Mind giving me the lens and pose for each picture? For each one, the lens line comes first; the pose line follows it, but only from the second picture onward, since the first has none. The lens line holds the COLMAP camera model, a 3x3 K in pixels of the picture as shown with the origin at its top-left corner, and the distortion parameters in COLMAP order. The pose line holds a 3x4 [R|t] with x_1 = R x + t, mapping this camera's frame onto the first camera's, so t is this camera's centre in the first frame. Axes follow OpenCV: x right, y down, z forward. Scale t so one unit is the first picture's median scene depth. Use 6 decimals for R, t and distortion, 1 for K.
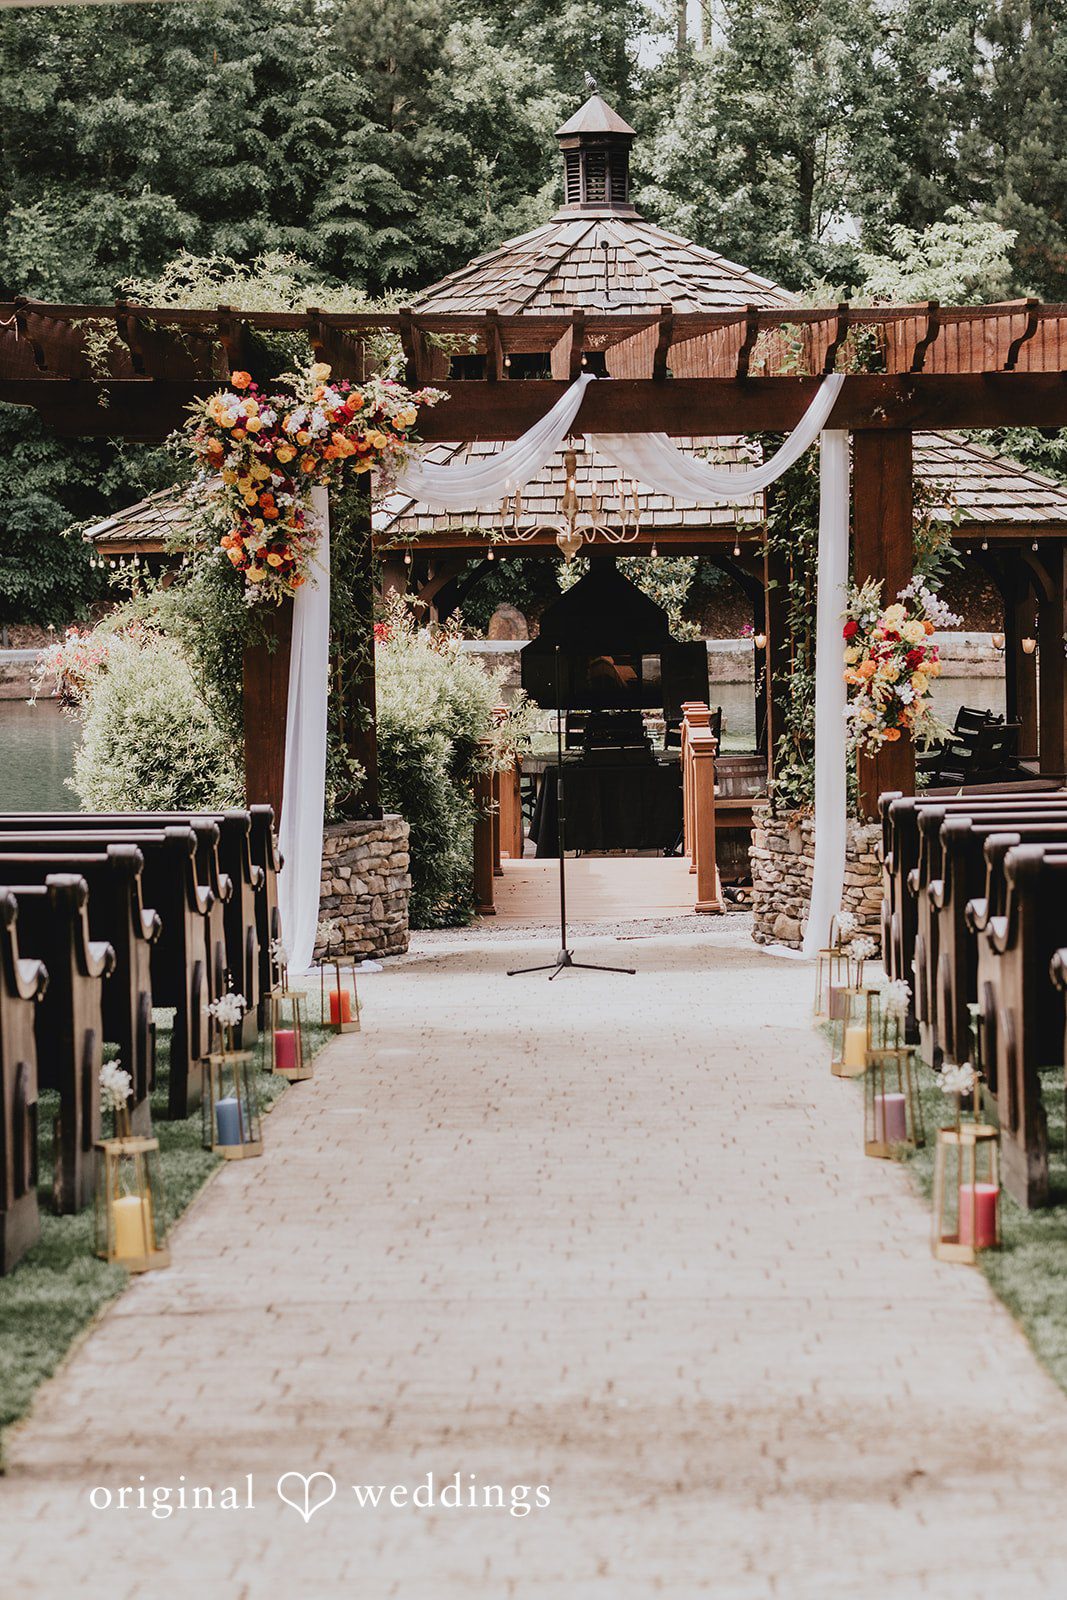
lens RADIAL K [[1686.1, 0, 534.5], [0, 1686.1, 799.9], [0, 0, 1]] dist [-0.026287, 0.000000]
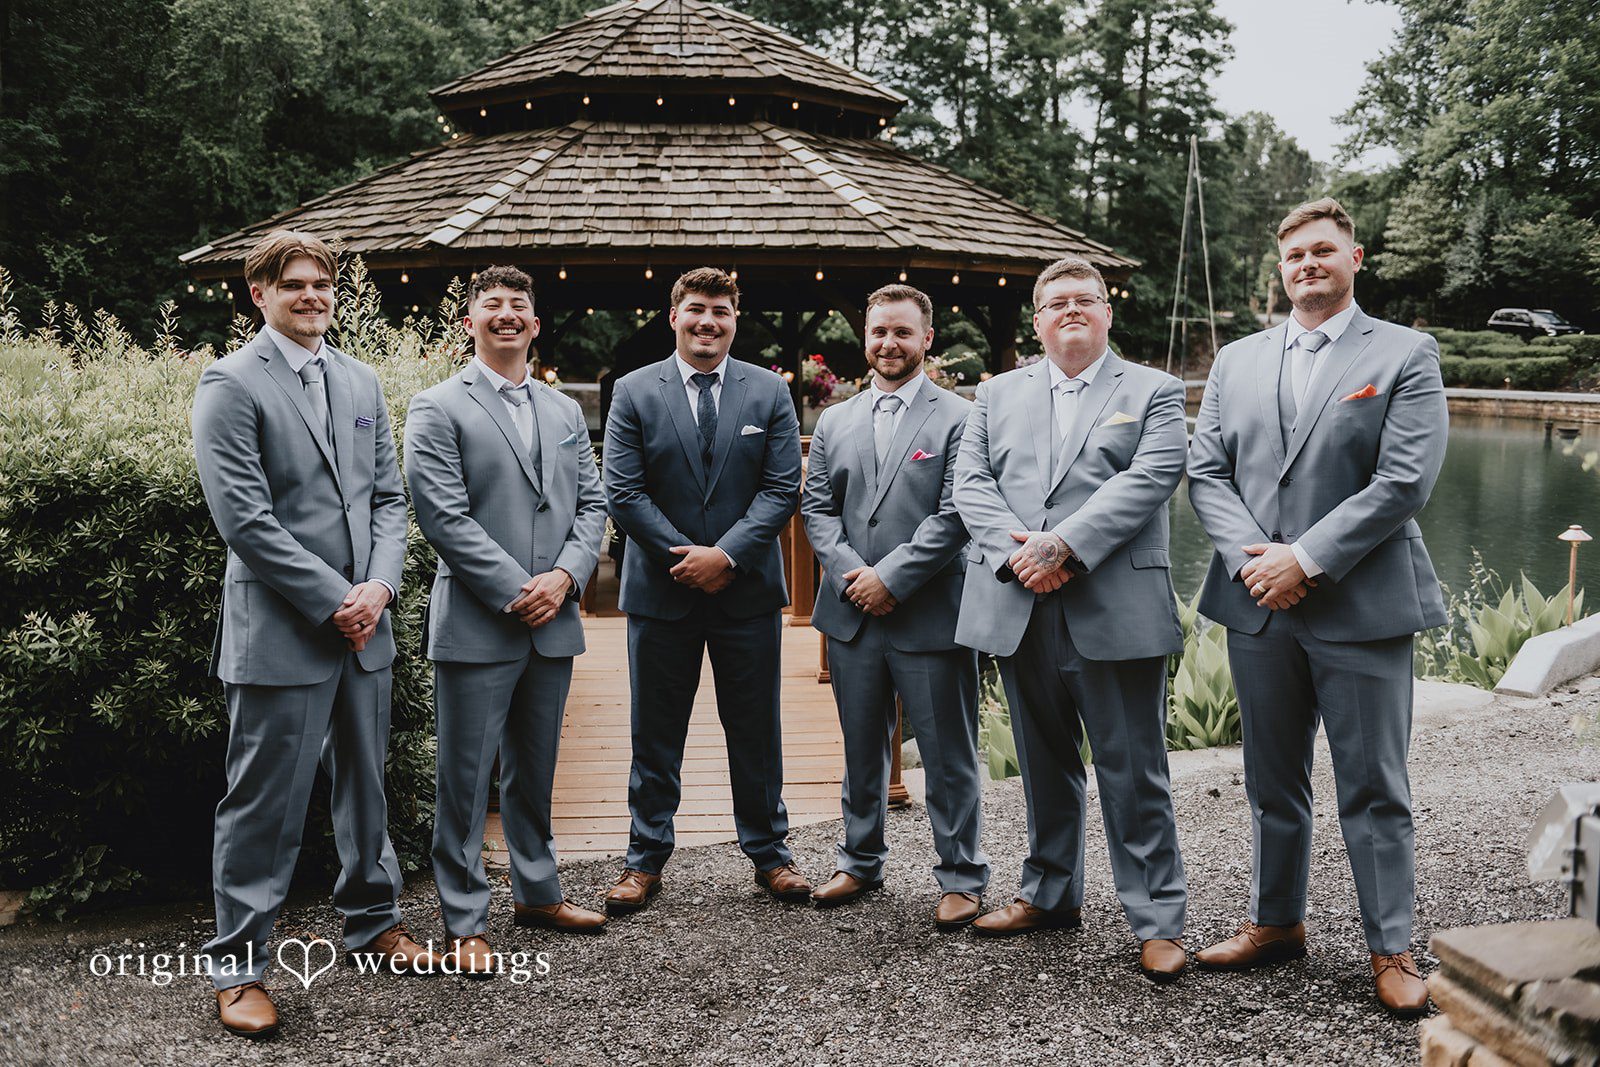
lens RADIAL K [[1754.5, 0, 800.2], [0, 1754.5, 532.7], [0, 0, 1]] dist [0.006603, 0.000000]
pose [[0.994087, 0.004015, 0.108509, -0.001672], [-0.004128, 0.999991, 0.000817, 0.010032], [-0.108505, -0.001260, 0.994095, -0.140275]]
